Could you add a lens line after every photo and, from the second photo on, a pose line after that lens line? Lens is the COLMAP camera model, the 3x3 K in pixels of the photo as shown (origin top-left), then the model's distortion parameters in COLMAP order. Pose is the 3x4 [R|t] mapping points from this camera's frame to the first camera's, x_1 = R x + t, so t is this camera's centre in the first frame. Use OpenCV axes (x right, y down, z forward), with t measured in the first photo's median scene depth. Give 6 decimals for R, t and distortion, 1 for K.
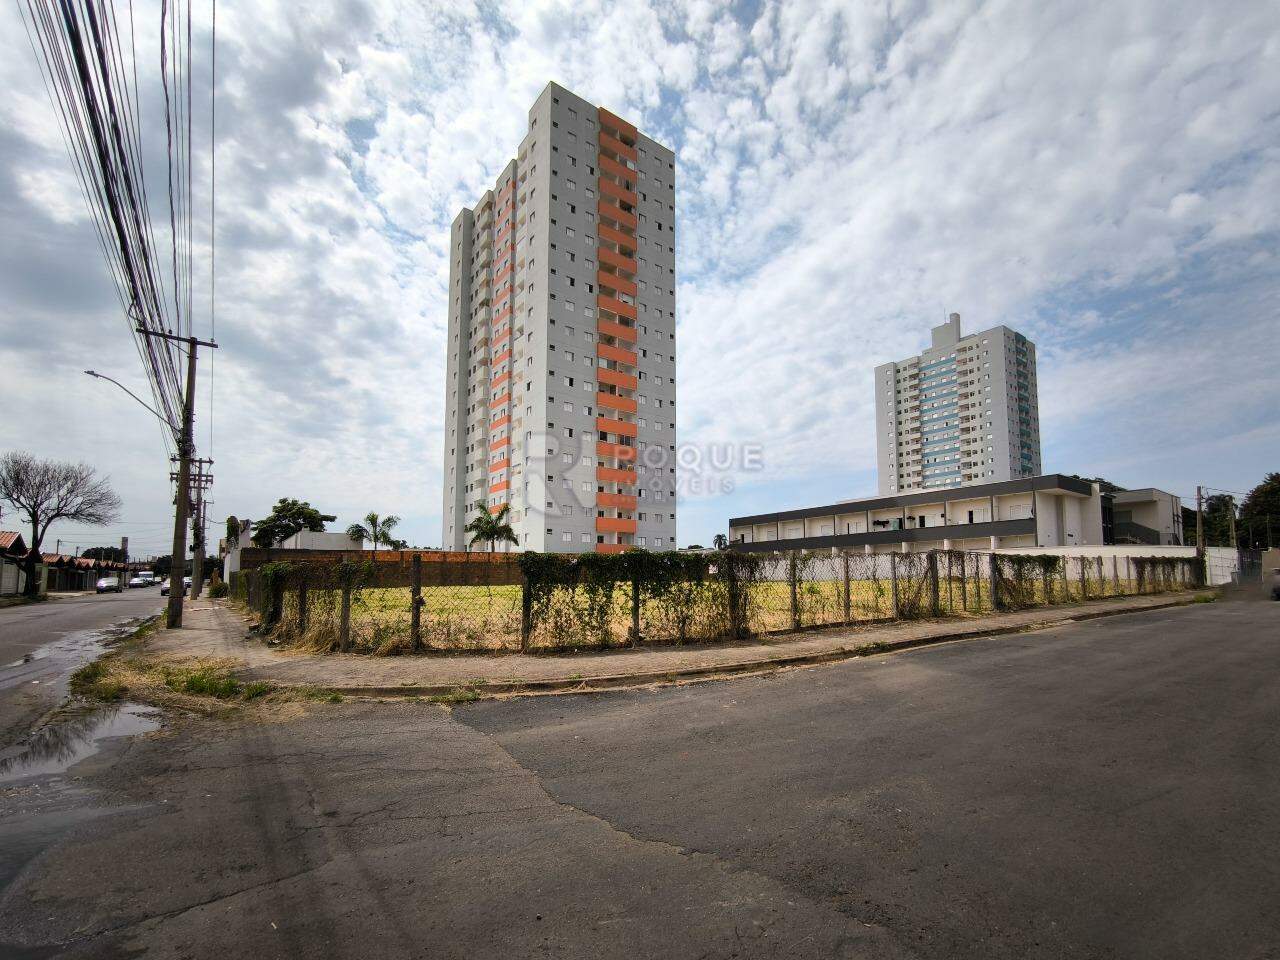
lens RADIAL K [[584.6, 0, 647.1], [0, 584.6, 542.4], [0, 0, 1]] dist [0.001323, -0.000825]
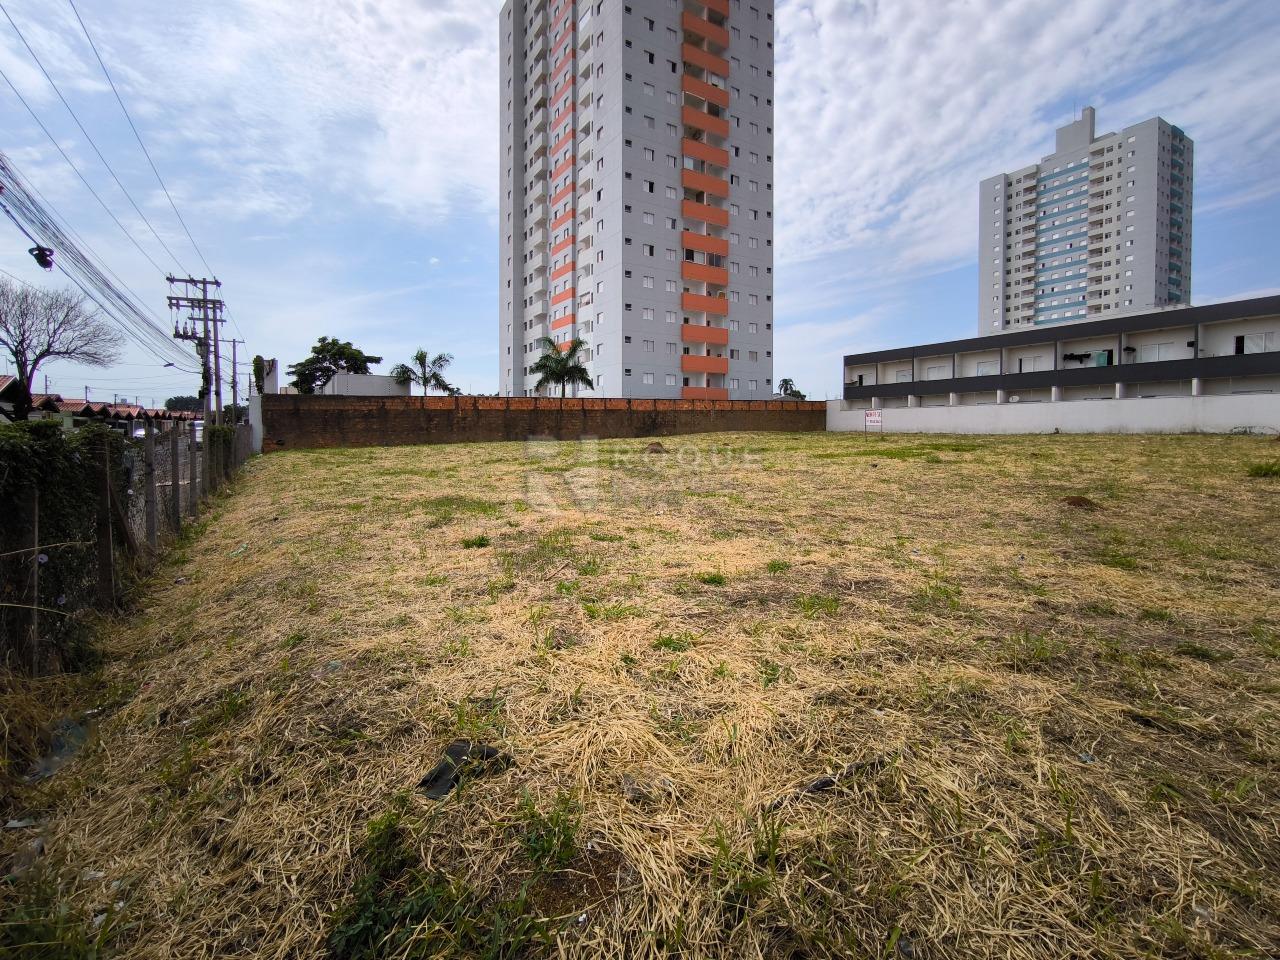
lens RADIAL K [[584.6, 0, 638.7], [0, 584.6, 440.1], [0, 0, 1]] dist [0.001323, -0.000825]
pose [[0.995692, 0.003685, -0.092644, -0.066953], [0.004524, 0.996088, 0.088249, 0.003129], [0.092607, -0.088288, 0.991781, 0.154998]]
